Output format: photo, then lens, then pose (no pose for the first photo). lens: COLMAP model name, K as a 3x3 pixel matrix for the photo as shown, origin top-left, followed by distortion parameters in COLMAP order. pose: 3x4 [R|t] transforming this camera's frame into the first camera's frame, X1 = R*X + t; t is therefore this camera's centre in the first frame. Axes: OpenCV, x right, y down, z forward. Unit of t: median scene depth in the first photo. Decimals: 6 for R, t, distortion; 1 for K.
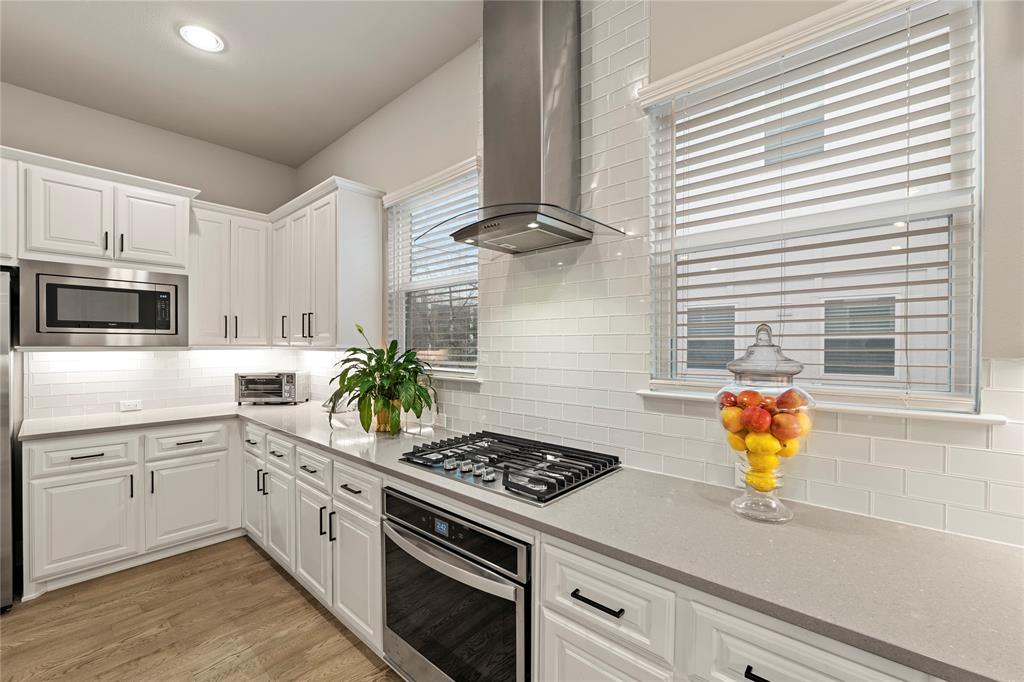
lens RADIAL K [[423.5, 0, 503.1], [0, 423.5, 347.7], [0, 0, 1]] dist [-0.002003, 0.000088]
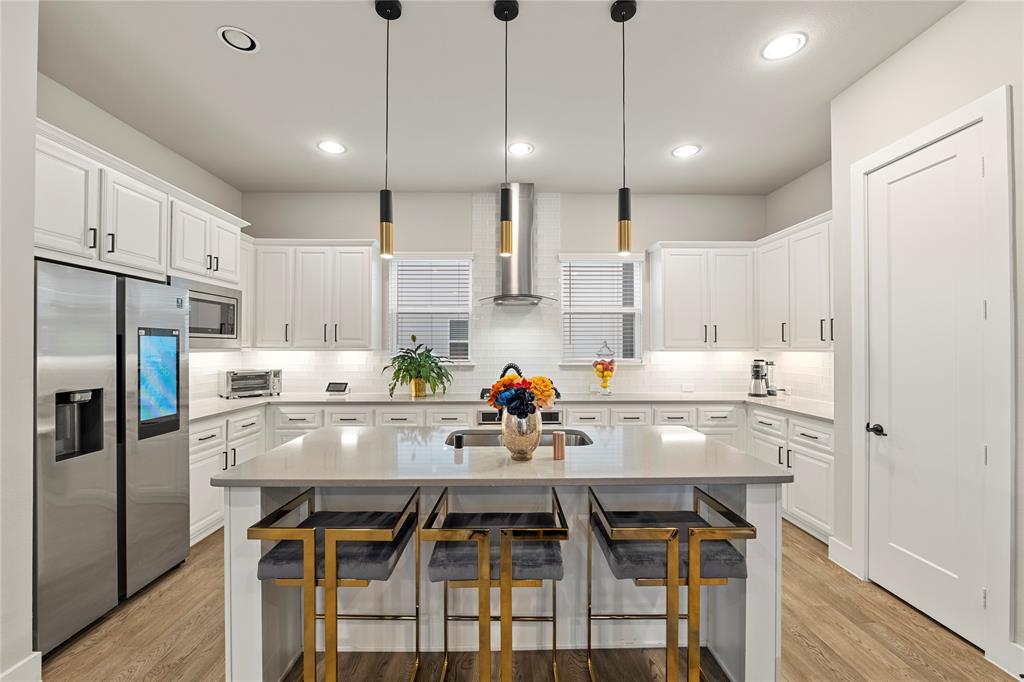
lens RADIAL K [[423.5, 0, 507.2], [0, 423.5, 343.8], [0, 0, 1]] dist [-0.002003, 0.000088]
pose [[0.723203, 0.002992, 0.690629, -1.458448], [0.003507, 0.999962, -0.008005, -0.004998], [-0.690627, 0.008211, 0.723164, -0.601536]]
